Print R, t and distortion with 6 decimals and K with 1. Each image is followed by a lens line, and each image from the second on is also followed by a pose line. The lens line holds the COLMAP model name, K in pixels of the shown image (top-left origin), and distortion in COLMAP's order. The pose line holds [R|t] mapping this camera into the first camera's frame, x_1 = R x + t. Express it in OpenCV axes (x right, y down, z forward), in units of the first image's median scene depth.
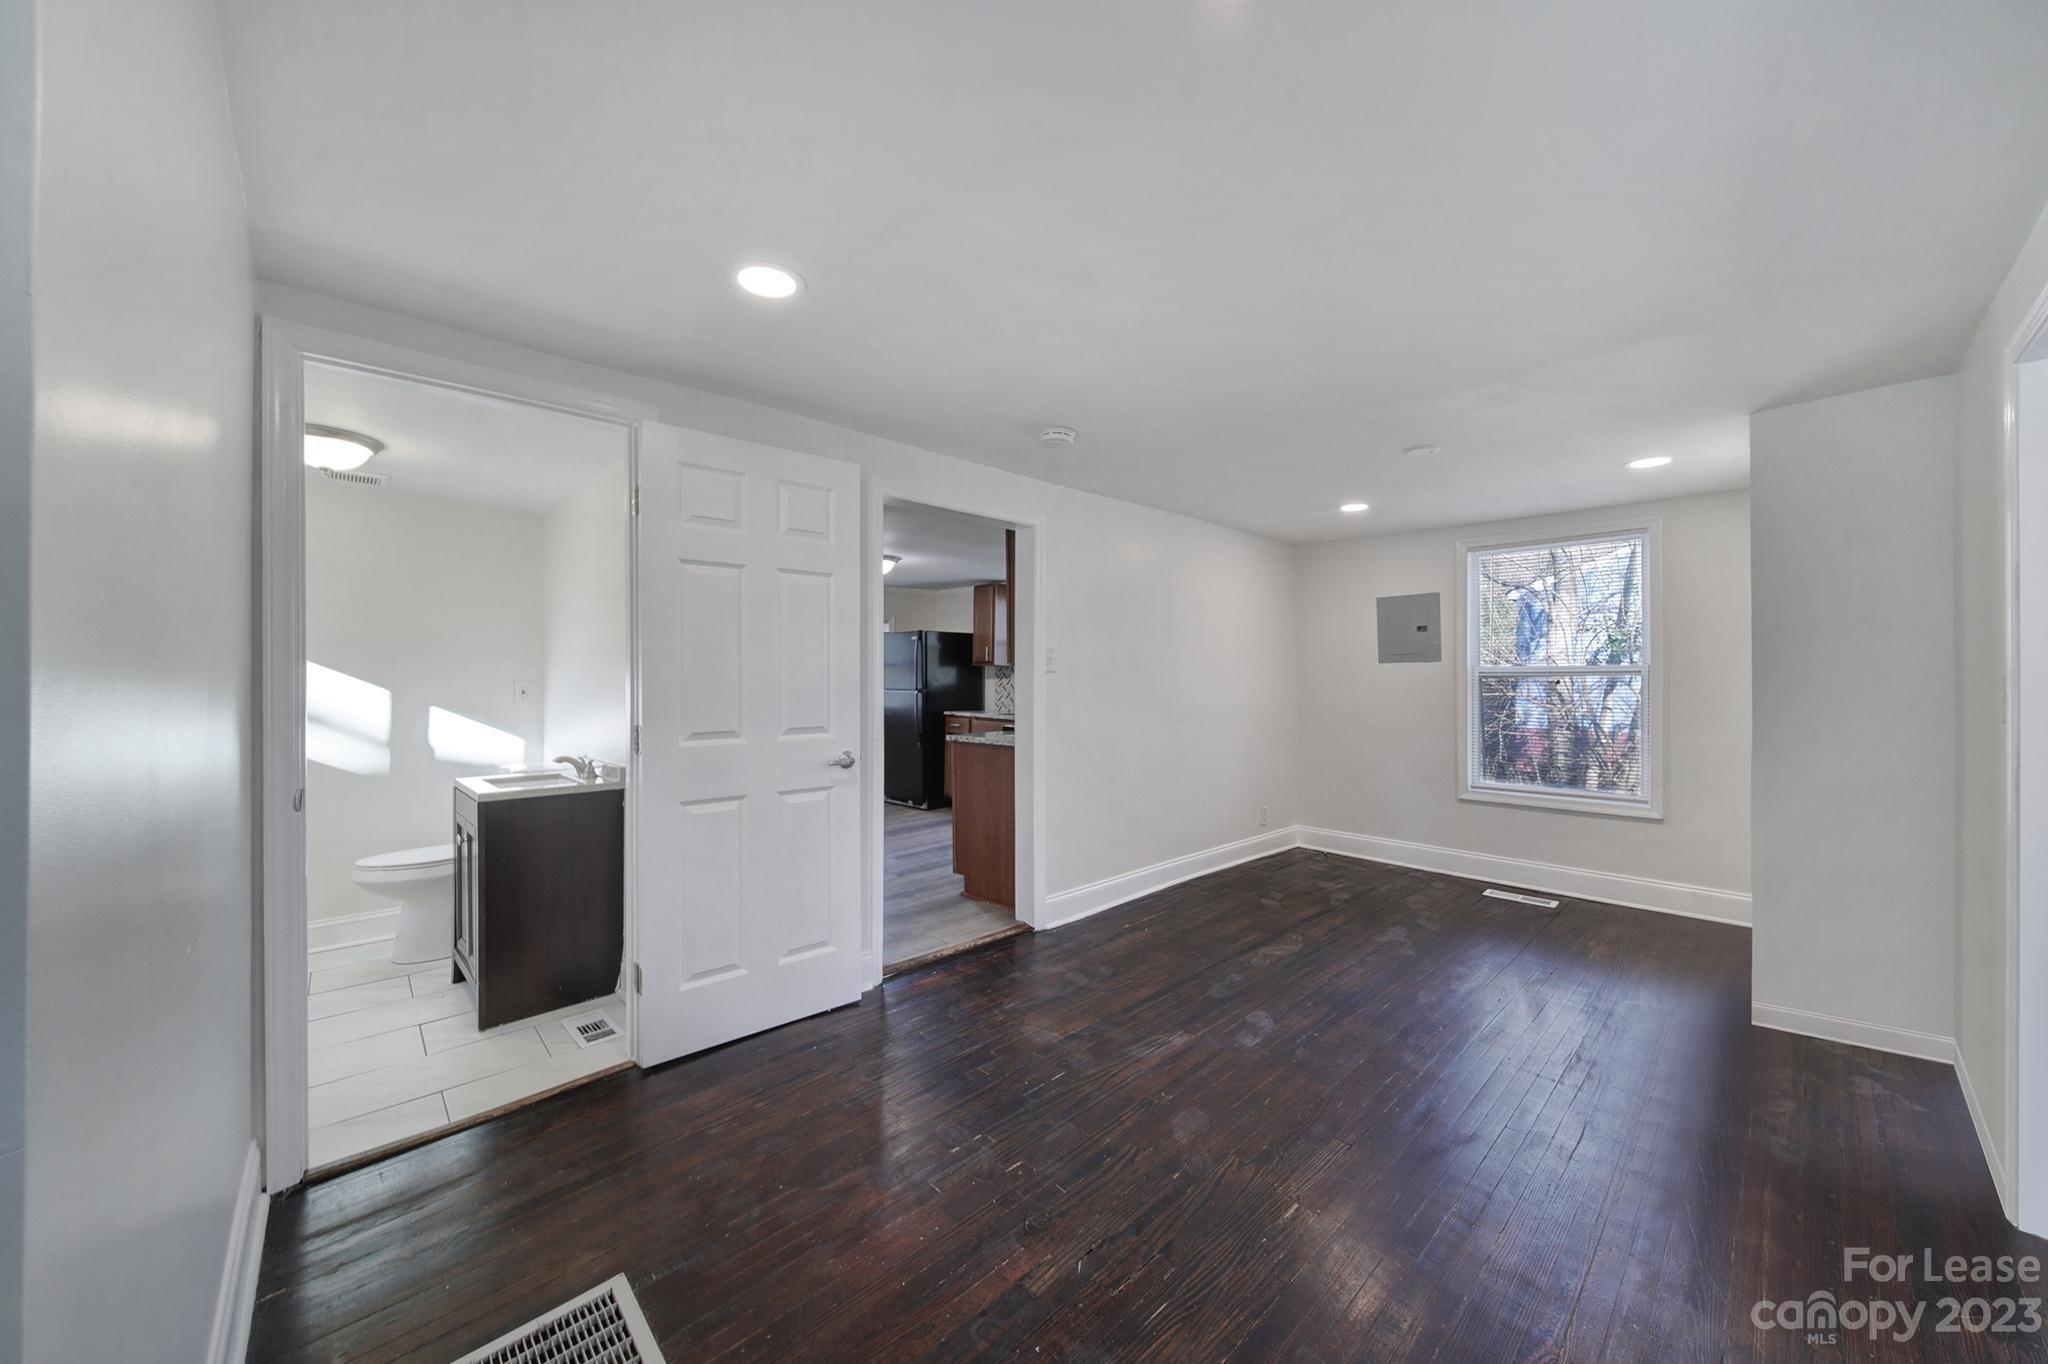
lens RADIAL K [[742.9, 0, 1021.9], [0, 742.9, 673.2], [0, 0, 1]] dist [0.008560, -0.004972]
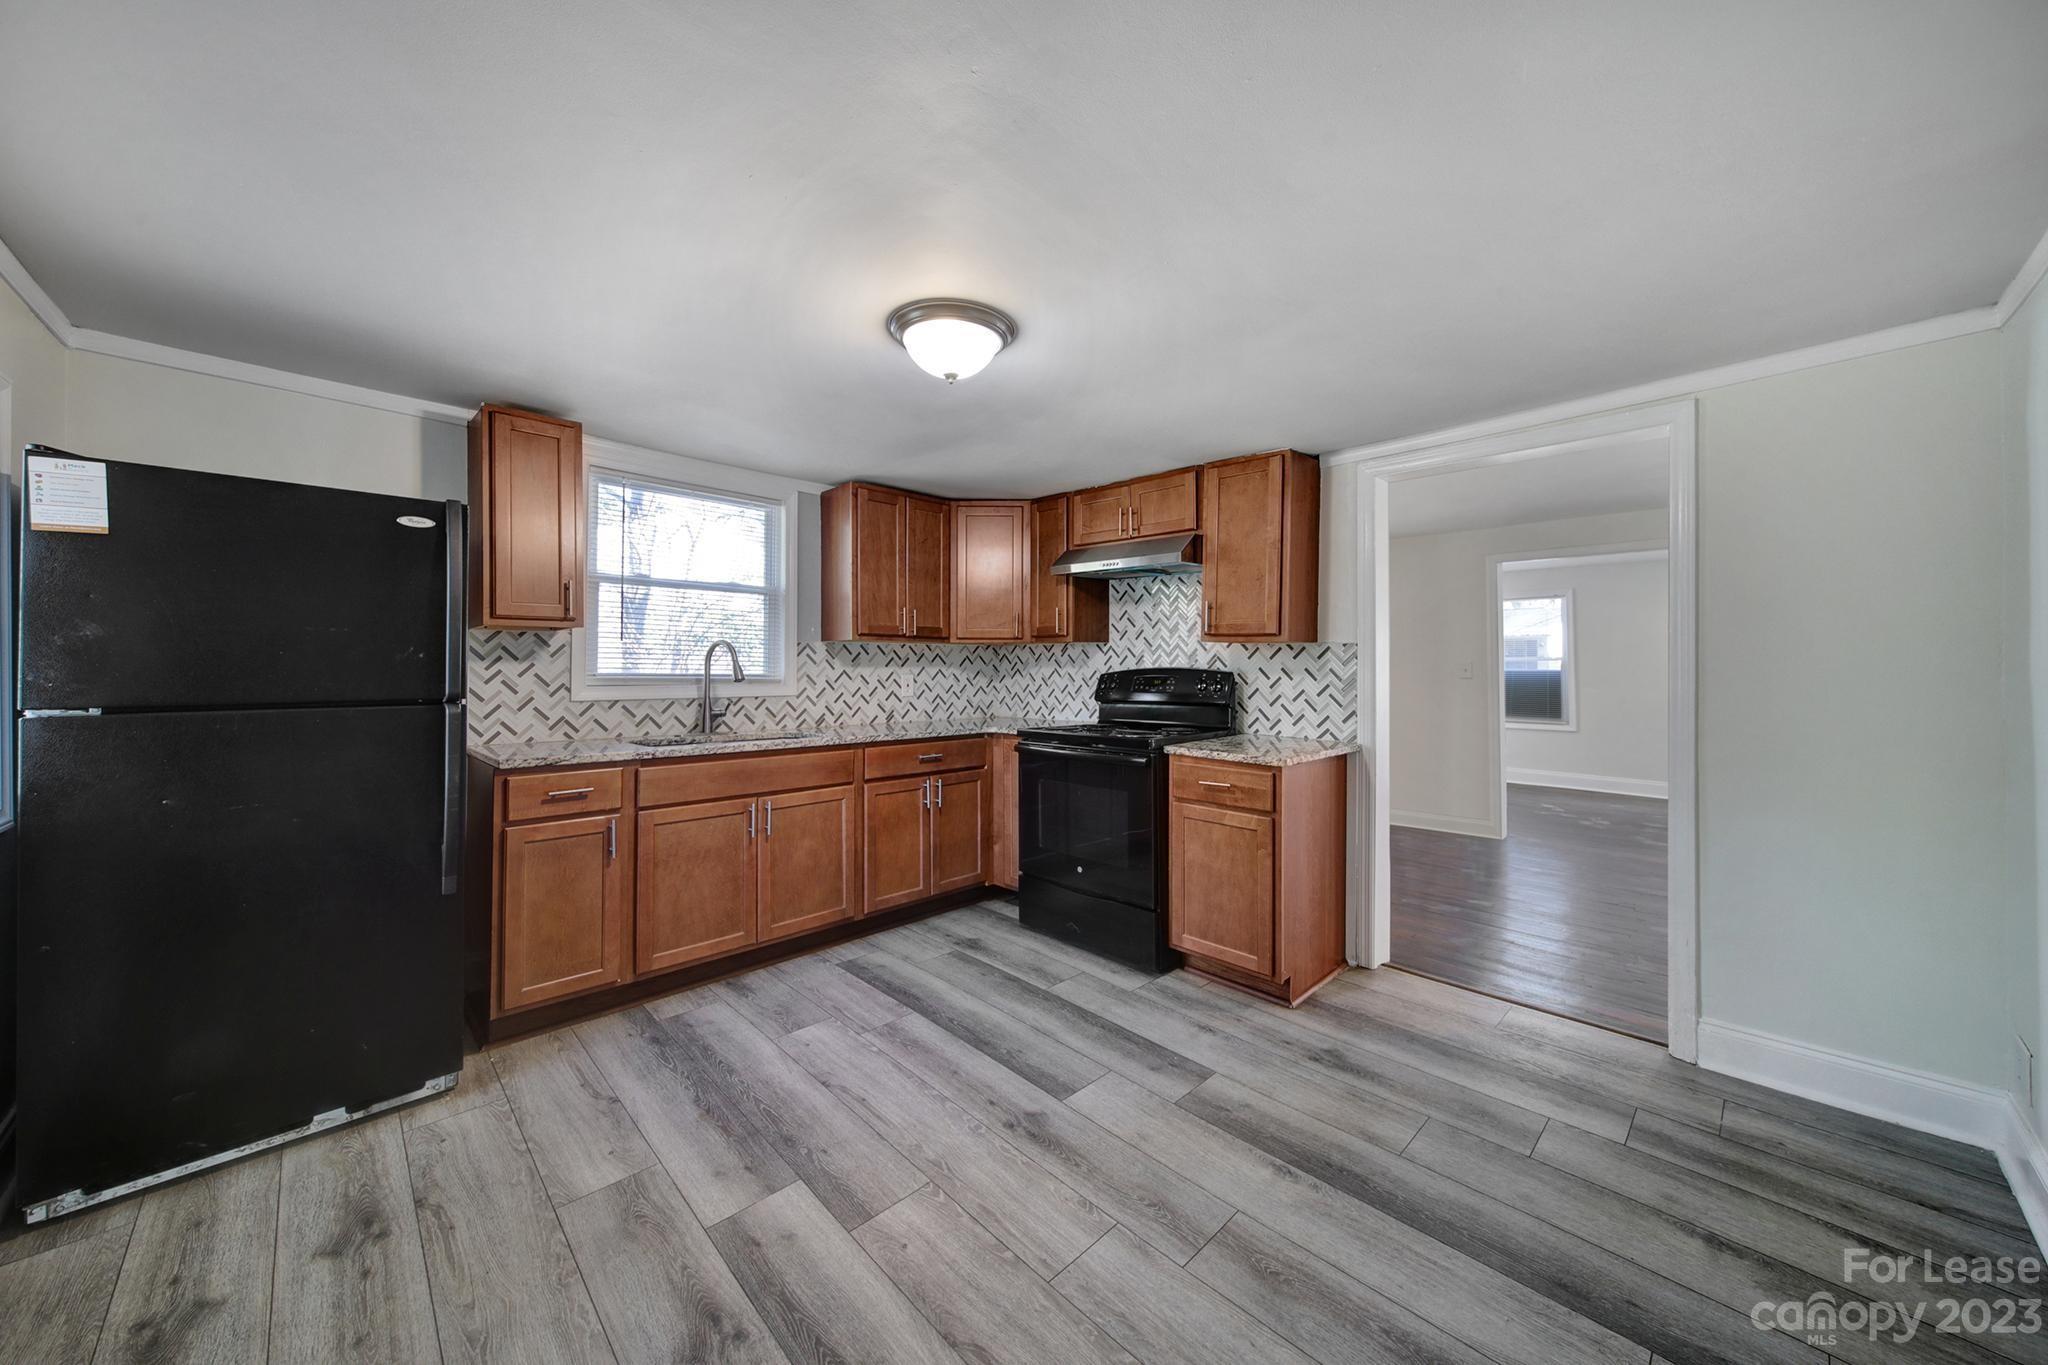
lens RADIAL K [[728.5, 0, 1013.0], [0, 728.5, 662.8], [0, 0, 1]] dist [0.001452, 0.000095]
pose [[-0.004874, -0.005801, 0.999971, -0.639961], [-0.007774, 0.999953, 0.005763, 0.004821], [-0.999958, -0.007745, -0.004919, 1.143780]]
